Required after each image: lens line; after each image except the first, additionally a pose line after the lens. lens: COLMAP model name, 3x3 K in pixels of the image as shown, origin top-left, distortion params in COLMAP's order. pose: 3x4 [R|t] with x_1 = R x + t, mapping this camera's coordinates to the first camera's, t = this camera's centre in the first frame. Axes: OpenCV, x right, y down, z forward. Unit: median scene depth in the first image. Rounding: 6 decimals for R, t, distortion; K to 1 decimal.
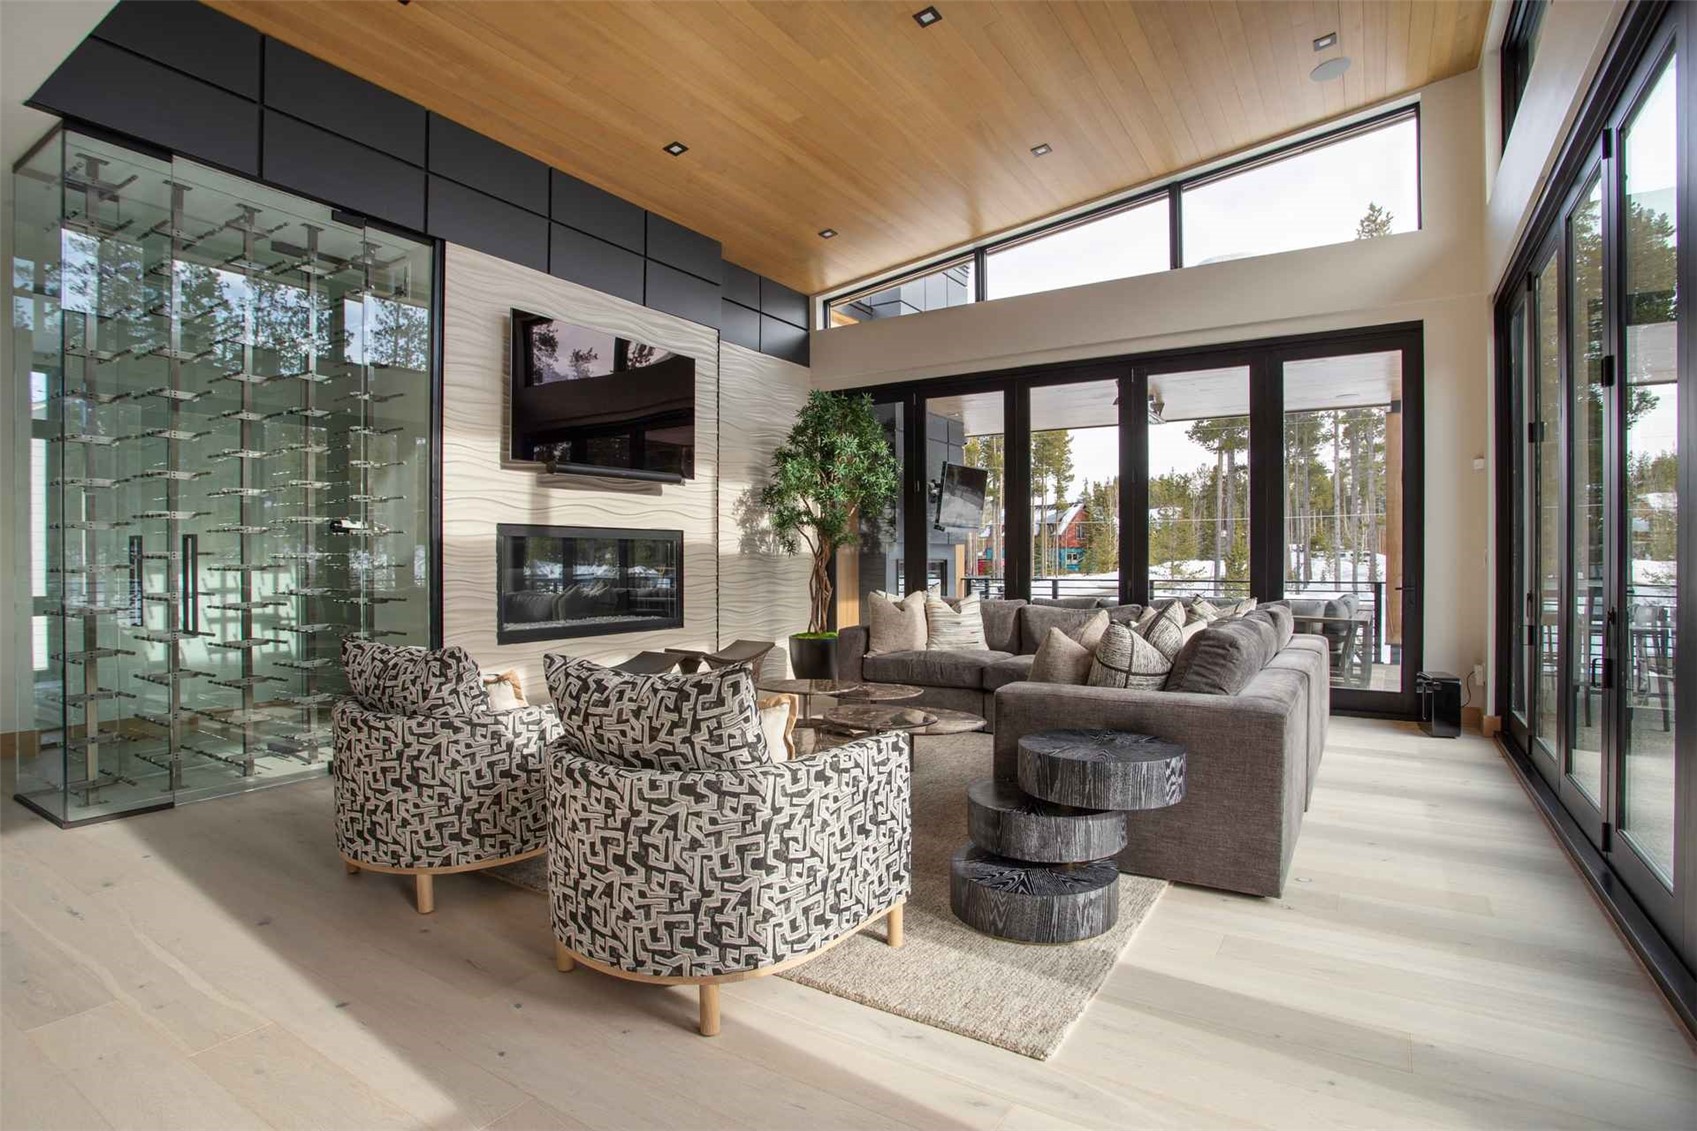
lens RADIAL K [[843.4, 0, 842.1], [0, 843.4, 562.1], [0, 0, 1]] dist [-0.071911, 0.030482]
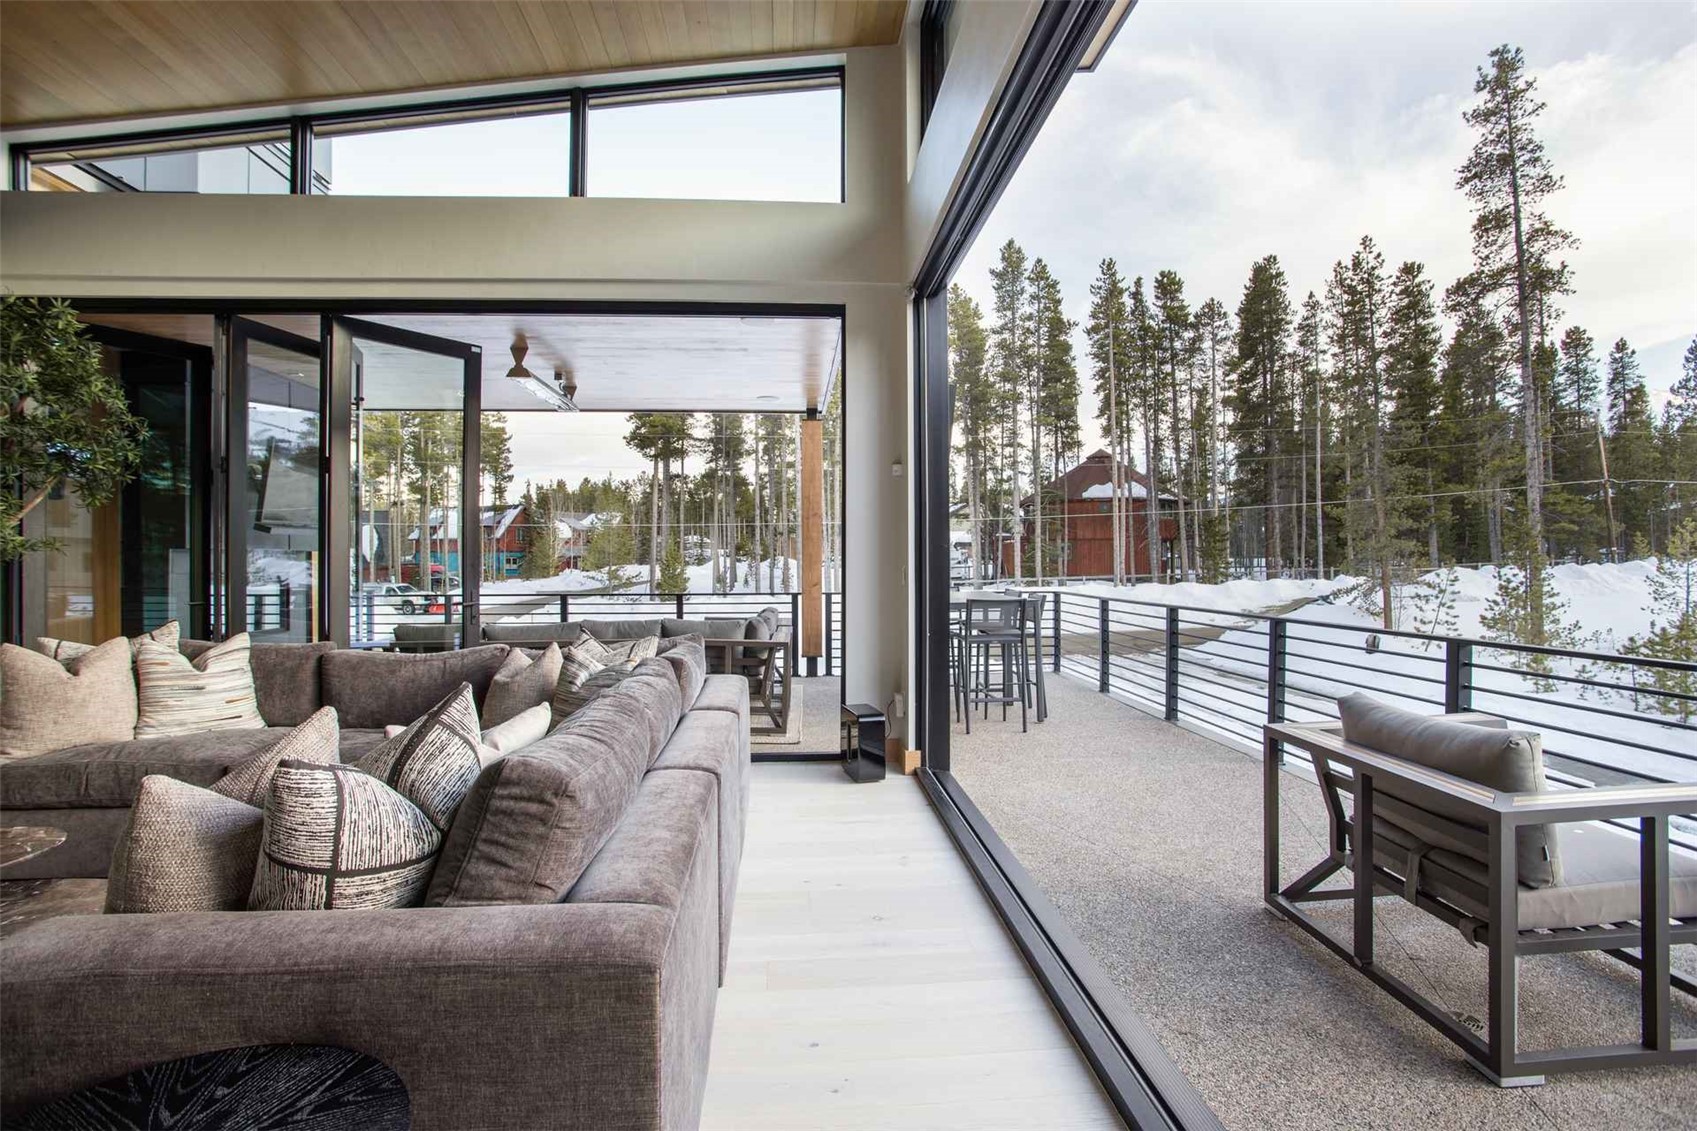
lens RADIAL K [[843.4, 0, 842.1], [0, 843.4, 562.1], [0, 0, 1]] dist [-0.071911, 0.030482]
pose [[0.801644, -0.000464, 0.597801, 0.122585], [0.003115, 0.999989, -0.003401, -0.010689], [-0.597793, 0.004589, 0.801637, 0.204395]]
